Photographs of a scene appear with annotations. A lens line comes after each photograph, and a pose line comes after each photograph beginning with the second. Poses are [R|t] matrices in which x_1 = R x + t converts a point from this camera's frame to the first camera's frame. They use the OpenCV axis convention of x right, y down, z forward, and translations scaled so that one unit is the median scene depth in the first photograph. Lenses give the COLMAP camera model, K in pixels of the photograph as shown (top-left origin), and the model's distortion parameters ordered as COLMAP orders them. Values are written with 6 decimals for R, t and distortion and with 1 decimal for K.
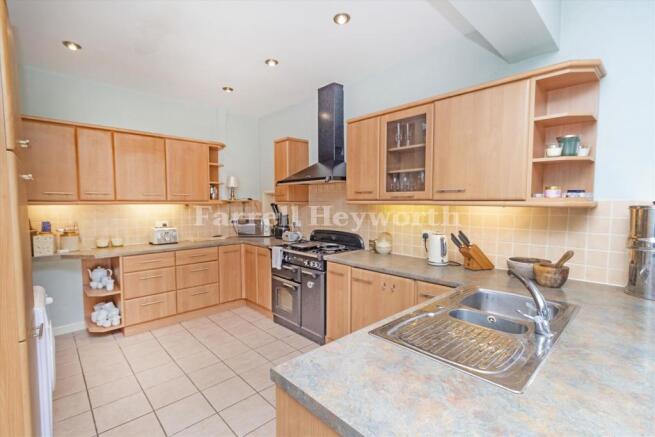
lens RADIAL K [[304.4, 0, 316.2], [0, 304.4, 219.1], [0, 0, 1]] dist [-0.001807, -0.000086]
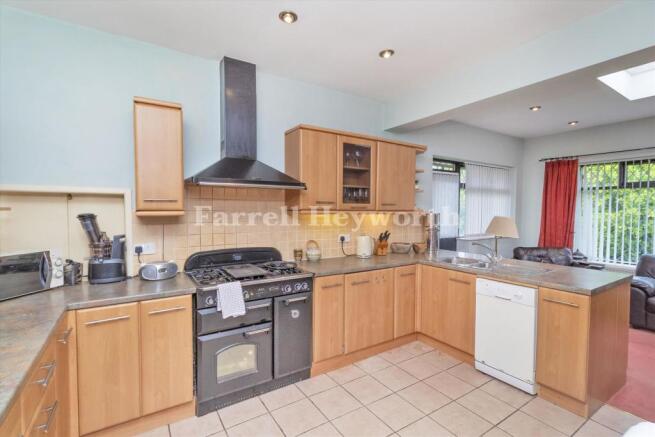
lens RADIAL K [[304.4, 0, 316.2], [0, 304.4, 219.1], [0, 0, 1]] dist [-0.001807, -0.000086]
pose [[0.195367, -0.029696, 0.980281, -0.892388], [0.062809, 0.997868, 0.017711, -0.054326], [-0.978717, 0.058110, 0.196816, 0.857213]]
